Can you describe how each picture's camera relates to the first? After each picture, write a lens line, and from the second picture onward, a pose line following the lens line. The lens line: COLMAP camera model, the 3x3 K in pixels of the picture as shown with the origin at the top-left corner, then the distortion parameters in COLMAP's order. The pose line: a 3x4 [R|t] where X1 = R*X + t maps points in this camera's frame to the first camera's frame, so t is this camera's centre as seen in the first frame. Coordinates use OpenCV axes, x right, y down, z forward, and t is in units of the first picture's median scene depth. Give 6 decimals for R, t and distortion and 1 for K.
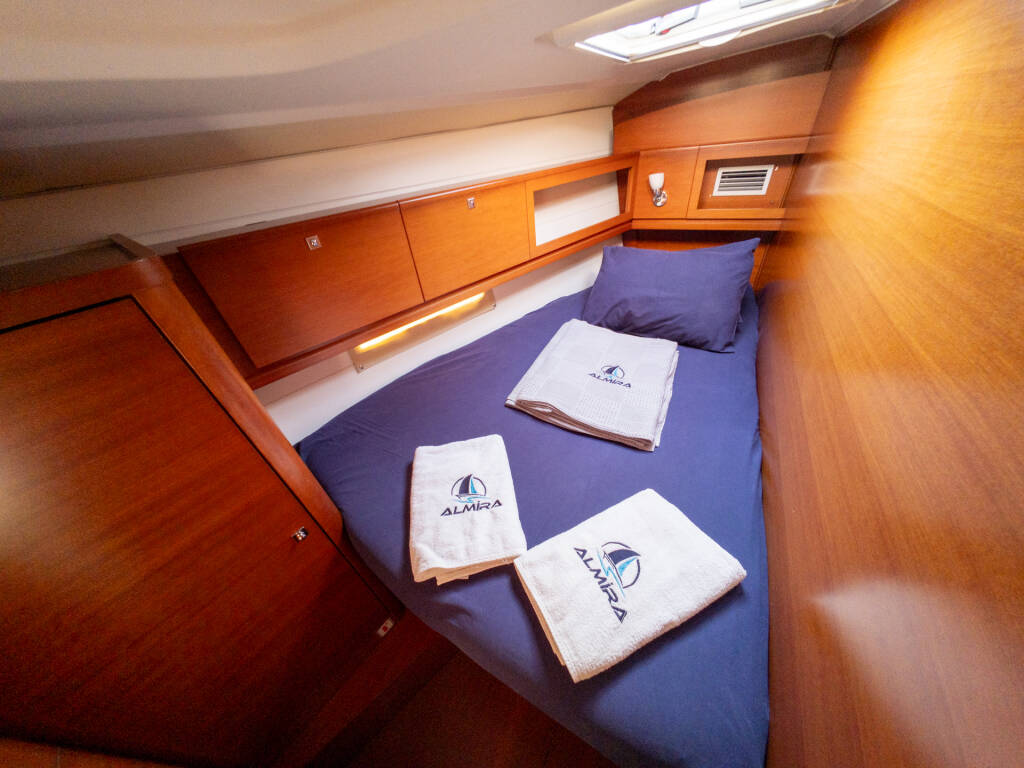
lens RADIAL K [[332.9, 0, 513.0], [0, 332.9, 380.8], [0, 0, 1]] dist [-0.000980, 0.000201]
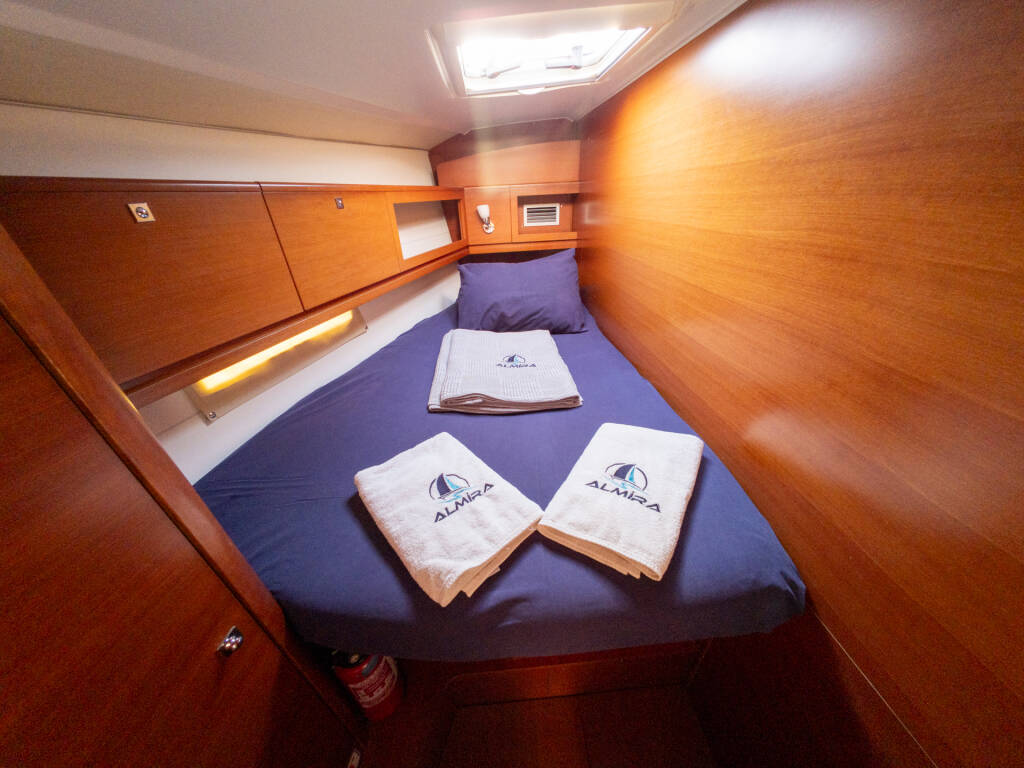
lens RADIAL K [[332.9, 0, 513.0], [0, 332.9, 380.8], [0, 0, 1]] dist [-0.000980, 0.000201]
pose [[0.842879, -0.208462, 0.496082, -0.254404], [0.285361, 0.954763, -0.083642, 0.129642], [-0.456205, 0.212063, 0.864237, 0.092233]]
